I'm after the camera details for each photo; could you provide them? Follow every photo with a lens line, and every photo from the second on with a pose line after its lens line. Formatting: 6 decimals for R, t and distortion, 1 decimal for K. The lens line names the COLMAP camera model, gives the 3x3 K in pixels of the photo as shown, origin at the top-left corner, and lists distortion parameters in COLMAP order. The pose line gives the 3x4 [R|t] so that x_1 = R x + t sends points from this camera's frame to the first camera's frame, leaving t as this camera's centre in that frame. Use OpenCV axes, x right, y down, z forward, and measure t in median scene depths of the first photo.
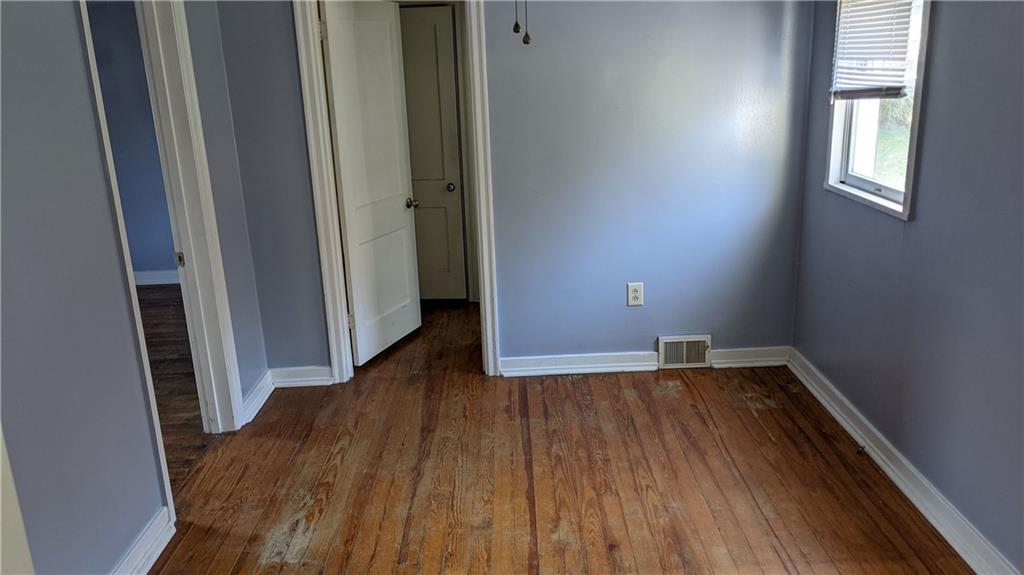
lens RADIAL K [[817.3, 0, 510.5], [0, 817.3, 289.8], [0, 0, 1]] dist [0.012456, 0.002133]
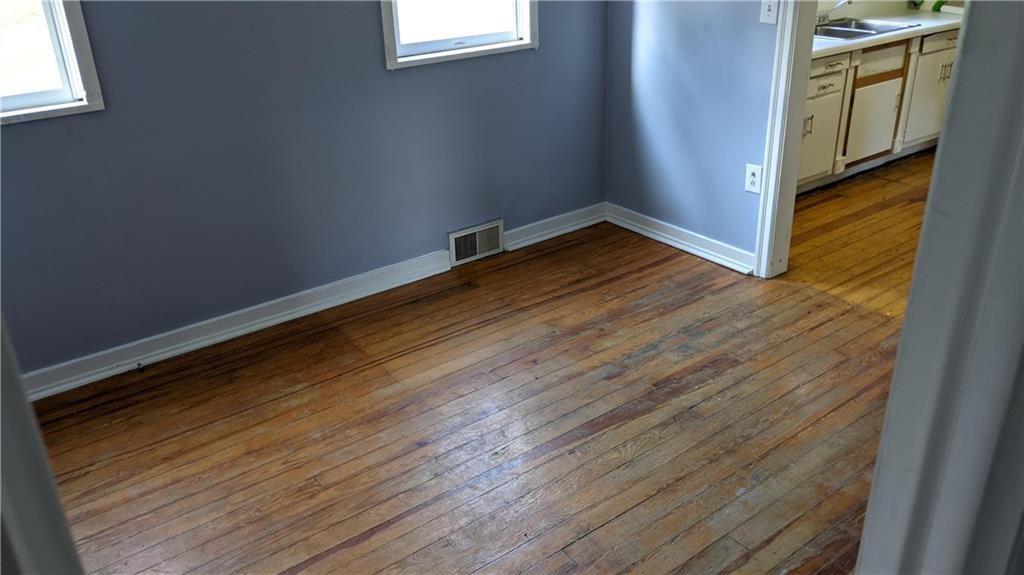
lens RADIAL K [[817.3, 0, 510.9], [0, 817.3, 286.1], [0, 0, 1]] dist [0.012456, 0.002133]
pose [[-0.603629, -0.281842, 0.745786, -0.537376], [0.263634, 0.812246, 0.520340, -0.274653], [-0.752415, 0.510707, -0.415992, 1.090925]]
